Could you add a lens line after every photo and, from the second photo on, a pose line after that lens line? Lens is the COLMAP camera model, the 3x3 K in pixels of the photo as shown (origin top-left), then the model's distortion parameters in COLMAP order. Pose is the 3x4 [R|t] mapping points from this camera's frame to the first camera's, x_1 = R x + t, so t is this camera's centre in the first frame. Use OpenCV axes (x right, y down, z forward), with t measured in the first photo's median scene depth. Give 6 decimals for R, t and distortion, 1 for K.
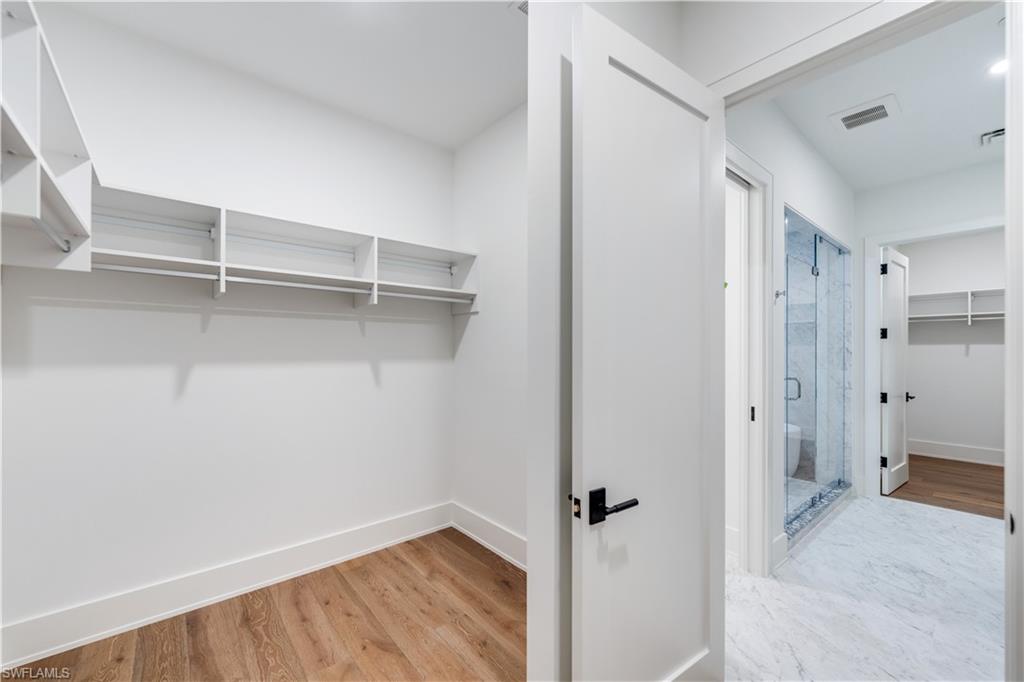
lens RADIAL K [[409.5, 0, 504.8], [0, 409.5, 352.1], [0, 0, 1]] dist [-0.002601, 0.000176]
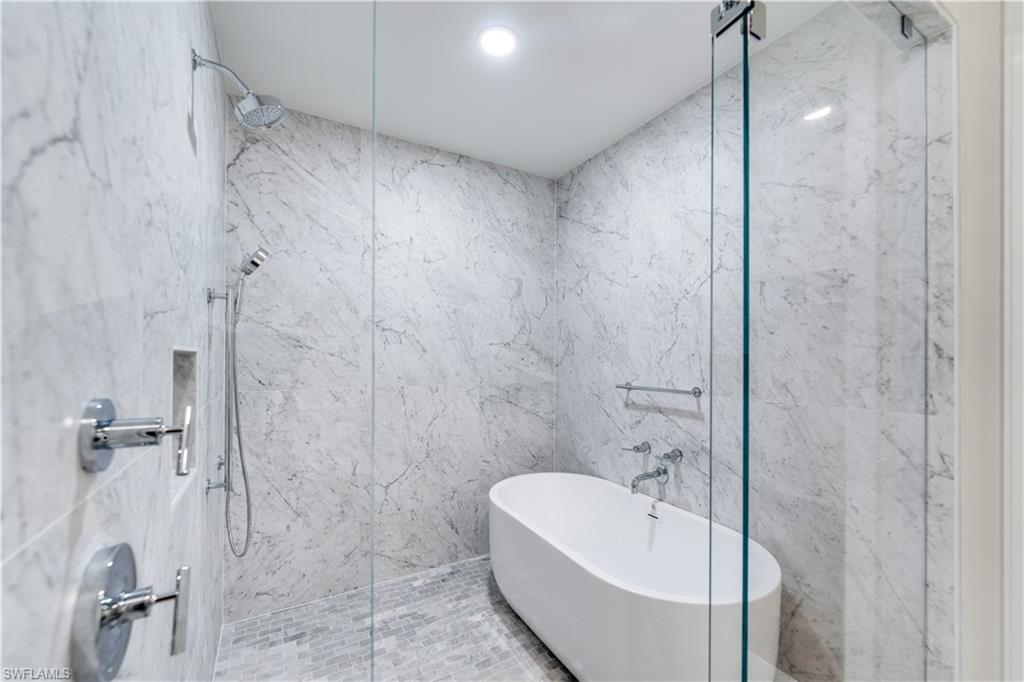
lens RADIAL K [[415.3, 0, 520.8], [0, 415.3, 354.7], [0, 0, 1]] dist [0.000066, -0.000002]
pose [[0.986856, 0.003983, -0.161550, 0.573955], [-0.004674, 0.999981, -0.003896, 0.000986], [0.161532, 0.004600, 0.986857, 0.634752]]
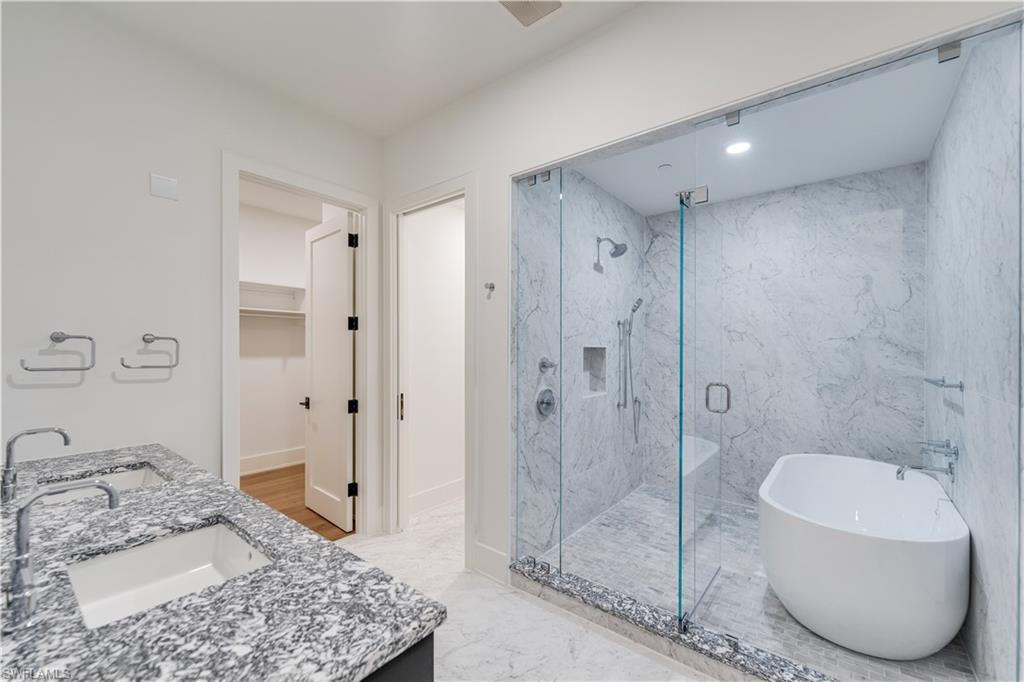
lens RADIAL K [[415.3, 0, 514.9], [0, 415.3, 347.4], [0, 0, 1]] dist [0.000066, -0.000002]
pose [[0.194847, -0.001729, -0.980832, 1.066415], [-0.003490, 0.999991, -0.002456, 0.001239], [0.980827, 0.003902, 0.194839, 0.569954]]
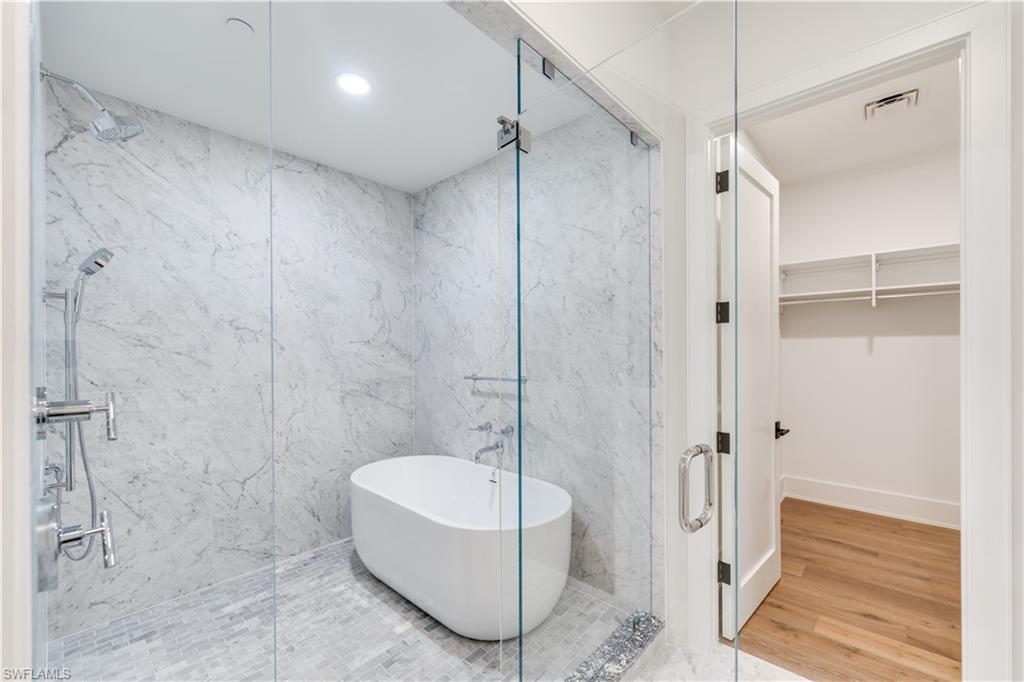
lens RADIAL K [[415.3, 0, 516.5], [0, 415.3, 352.3], [0, 0, 1]] dist [0.000066, -0.000002]
pose [[0.990105, -0.005552, 0.140220, 0.601752], [0.005693, 0.999984, -0.000600, 0.001148], [-0.140215, 0.001392, 0.990120, 0.530619]]
